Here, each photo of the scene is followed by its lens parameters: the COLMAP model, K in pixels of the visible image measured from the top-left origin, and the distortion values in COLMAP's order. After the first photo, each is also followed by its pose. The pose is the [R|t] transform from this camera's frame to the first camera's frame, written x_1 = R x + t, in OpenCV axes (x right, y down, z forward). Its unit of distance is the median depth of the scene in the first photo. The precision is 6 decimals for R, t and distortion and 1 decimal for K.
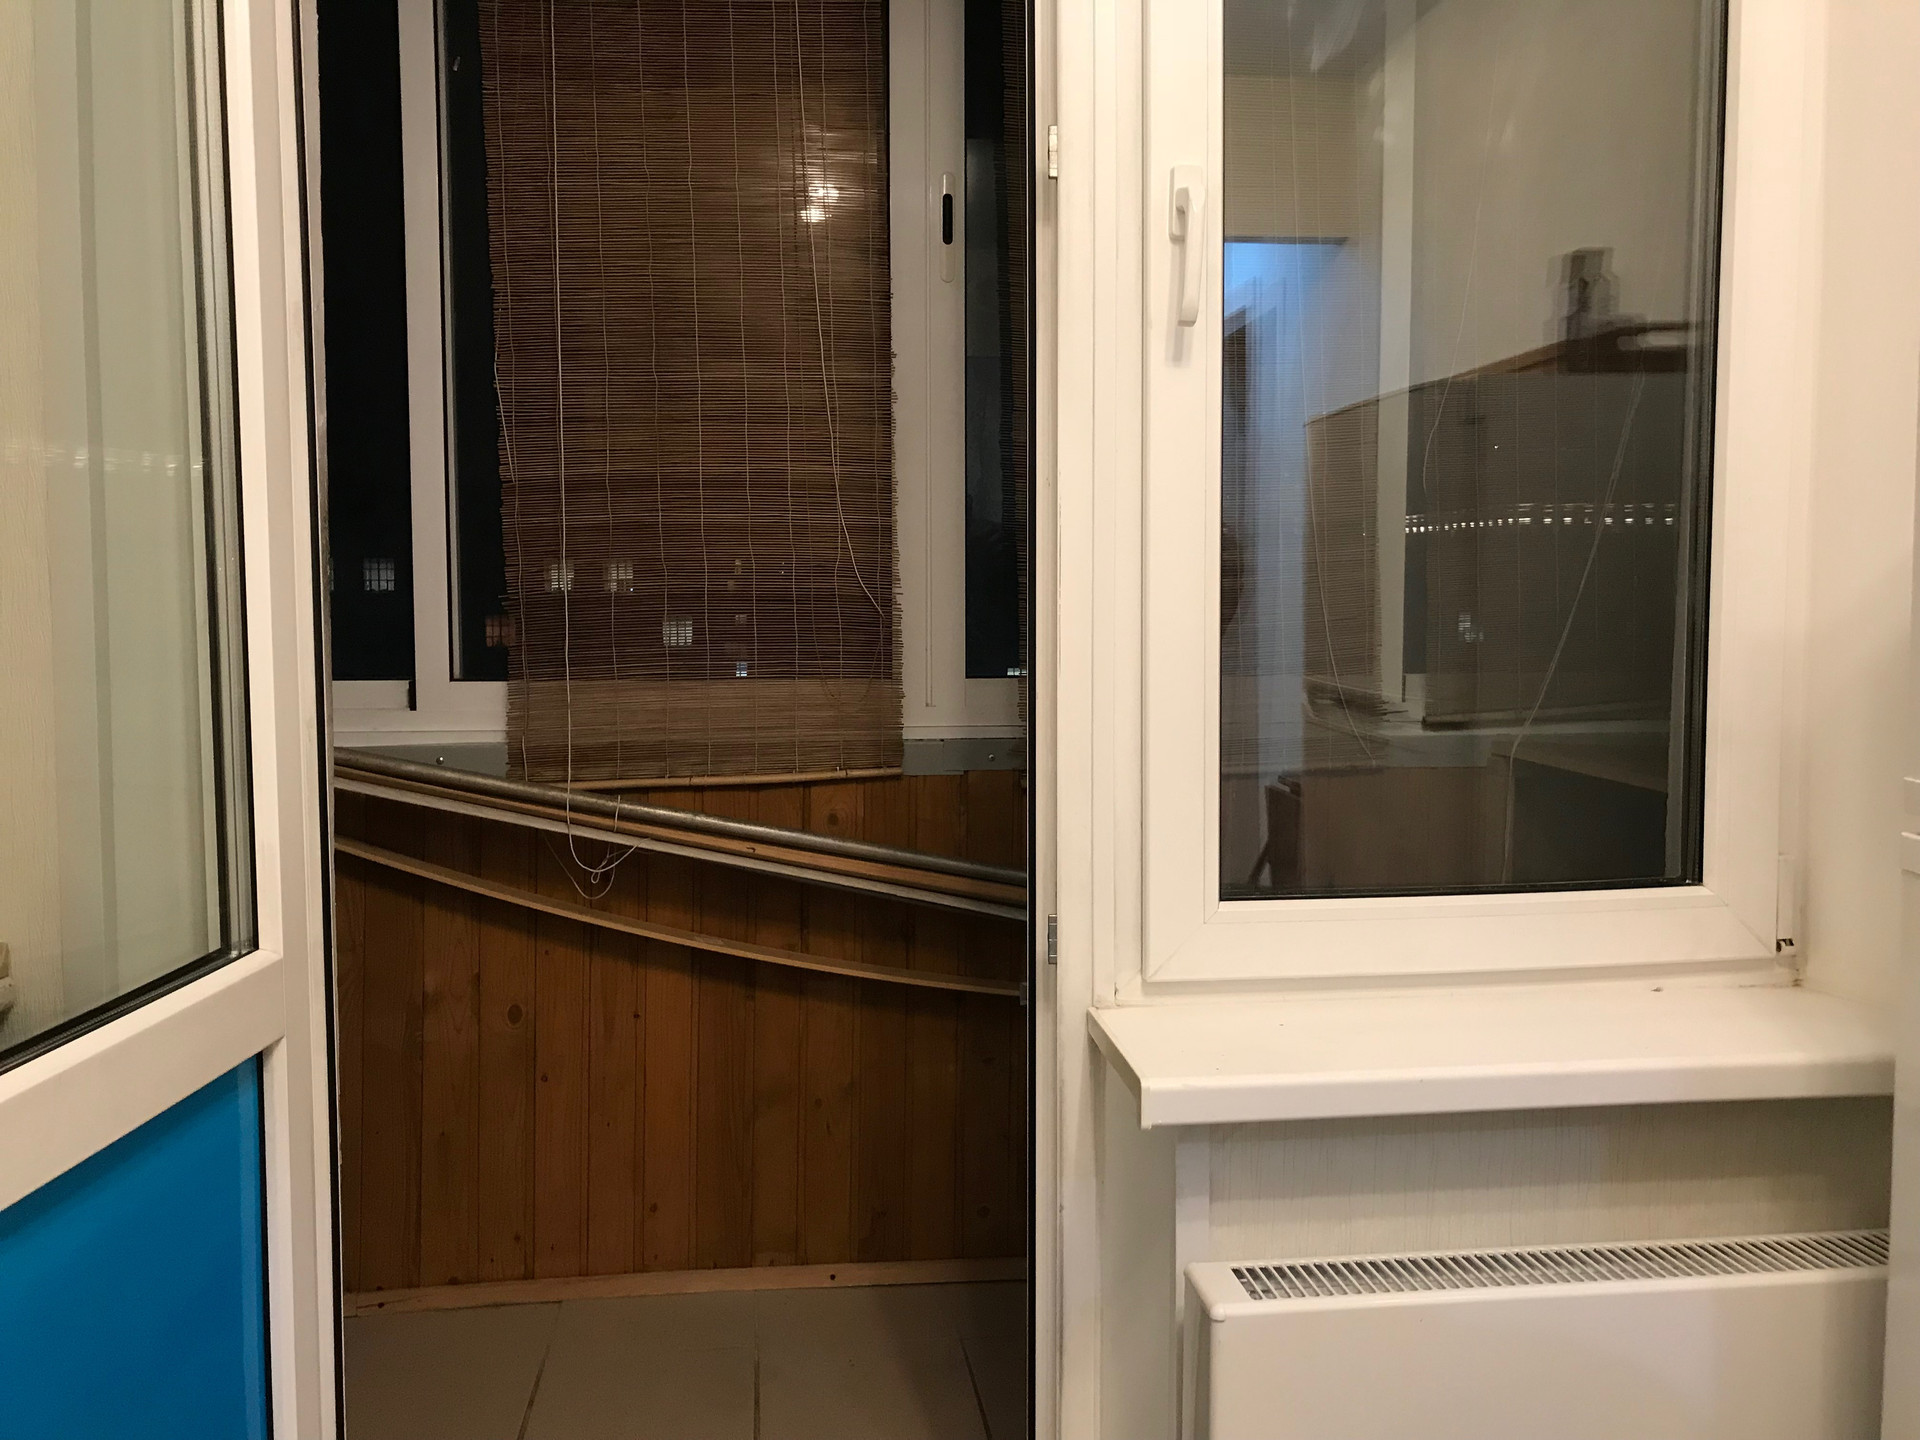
lens RADIAL K [[1564.7, 0, 958.9], [0, 1564.7, 710.8], [0, 0, 1]] dist [0.007015, -0.101613]
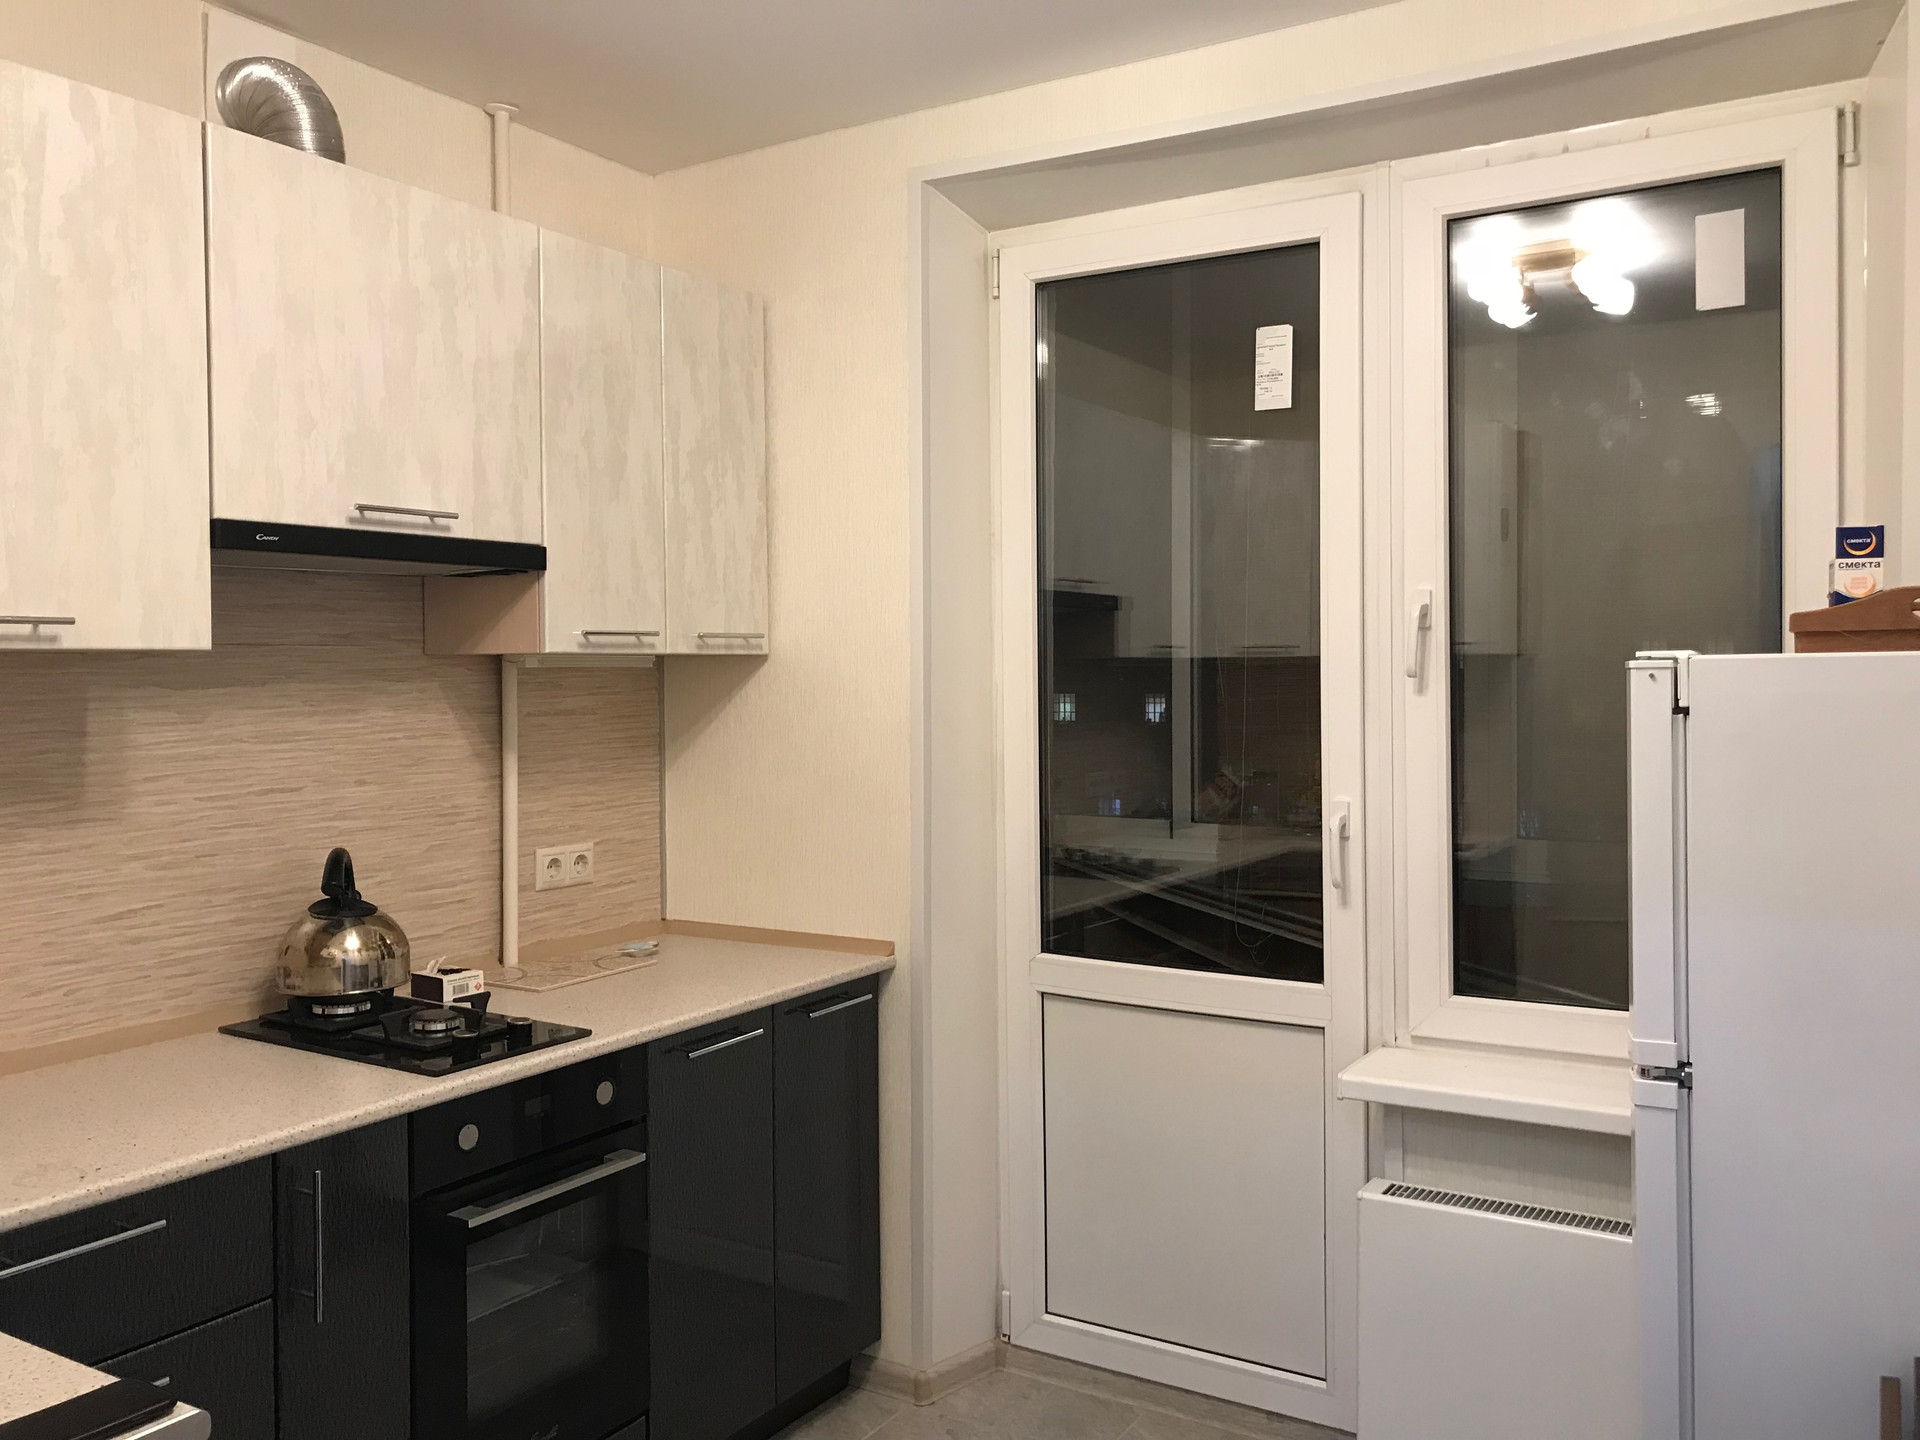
lens RADIAL K [[1577.3, 0, 958.8], [0, 1577.3, 701.6], [0, 0, 1]] dist [-0.009620, 0.020553]
pose [[0.774314, 0.009796, -0.632726, 0.560616], [-0.043517, 0.998337, -0.037799, -0.075203], [0.631304, 0.056803, 0.773452, -0.482836]]
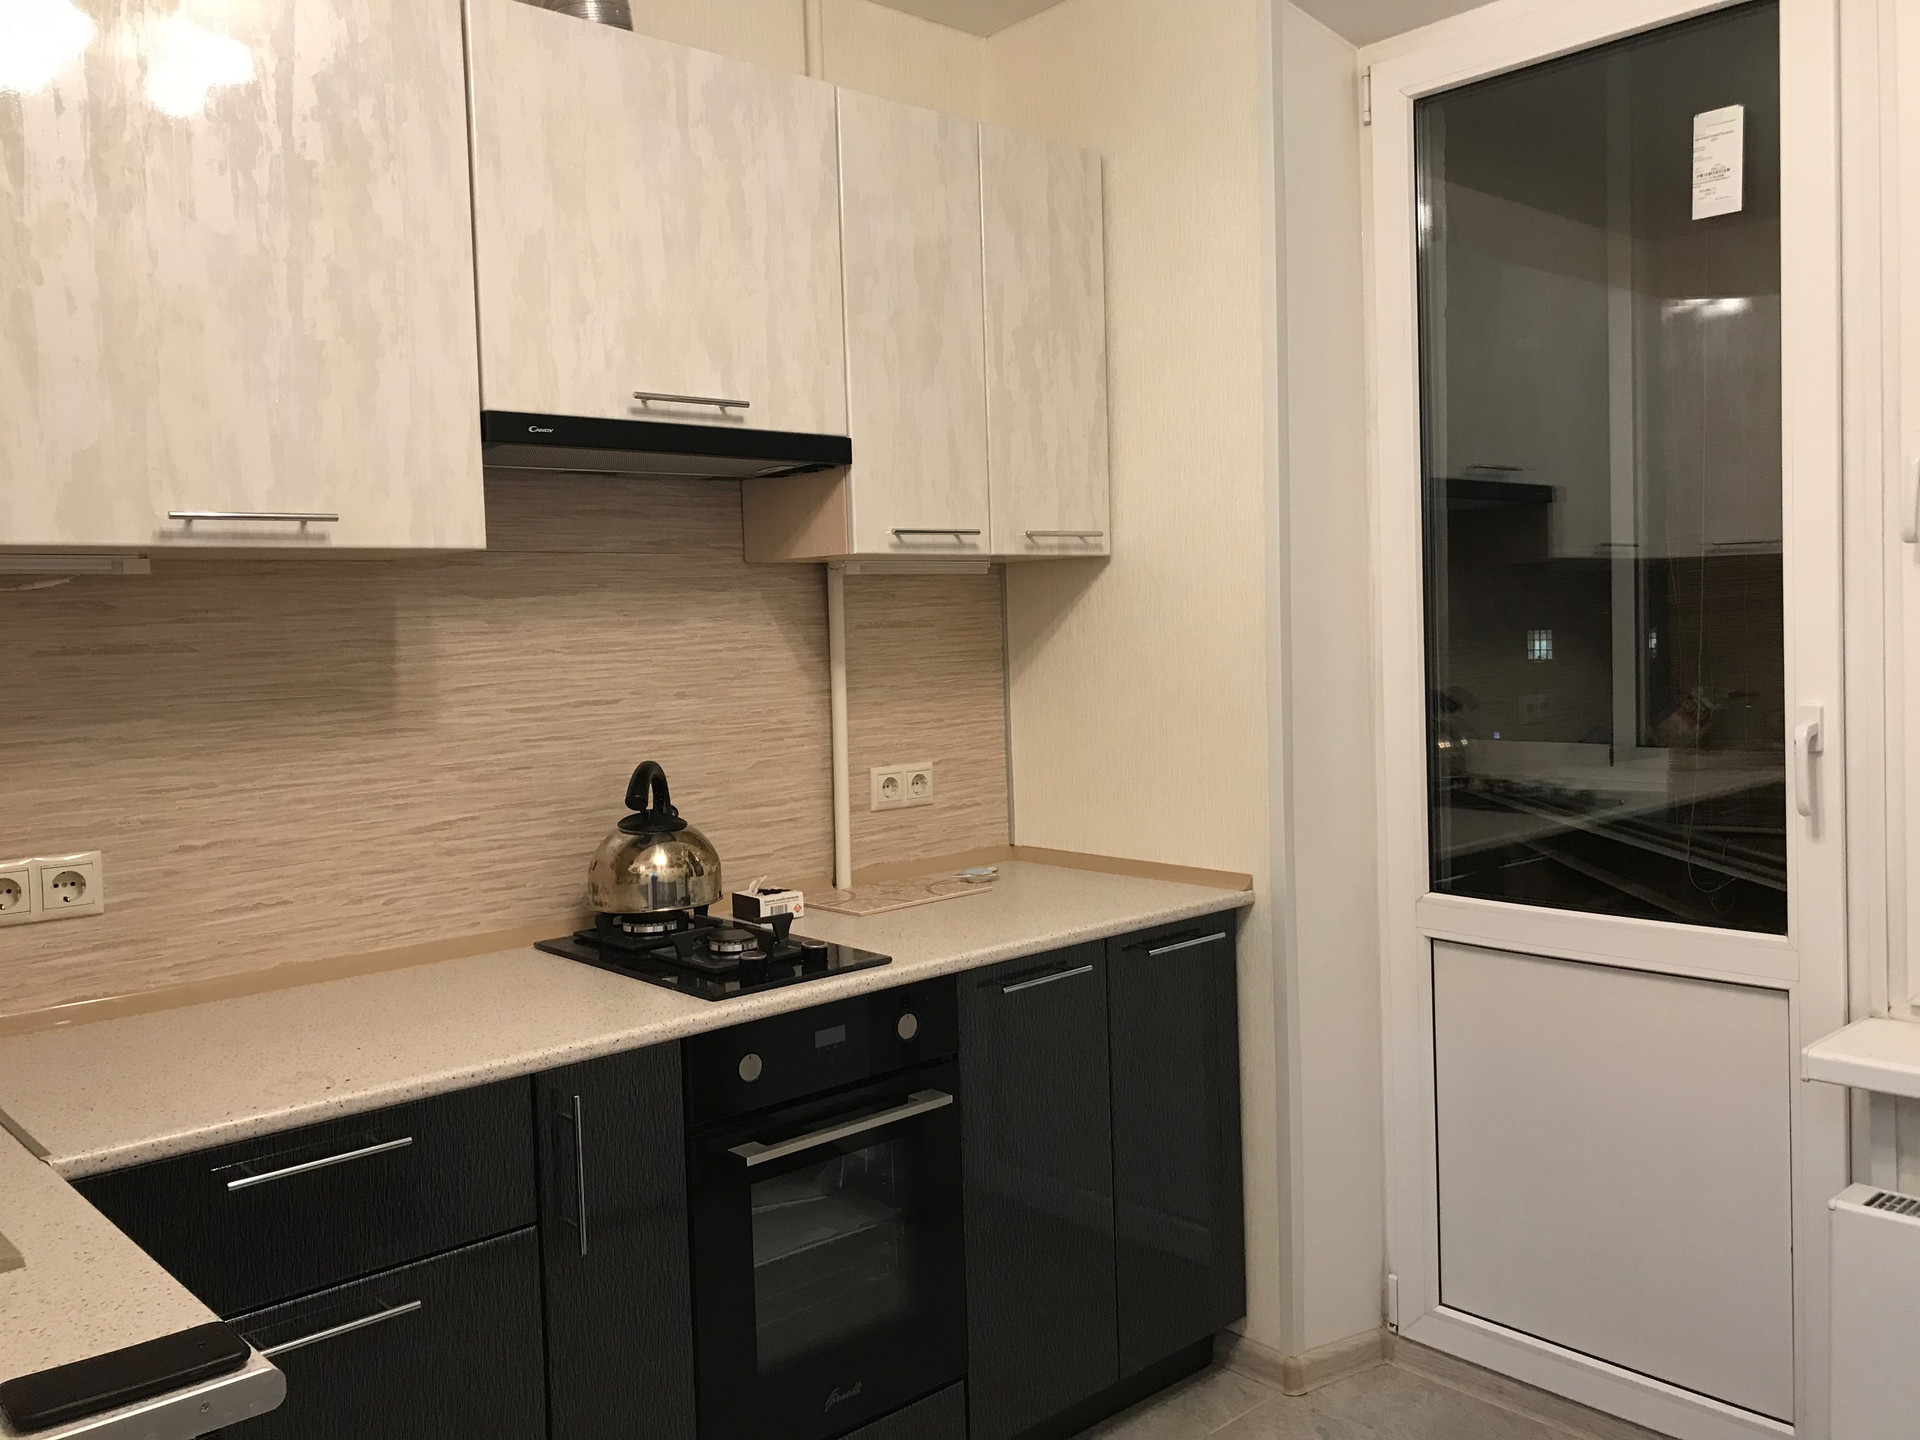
lens RADIAL K [[1562.1, 0, 965.1], [0, 1562.1, 703.8], [0, 0, 1]] dist [0.035050, -0.049924]
pose [[0.568166, 0.026316, -0.822493, 0.516423], [-0.033011, 0.999413, 0.009174, -0.051579], [0.822252, 0.021939, 0.568701, -0.326933]]
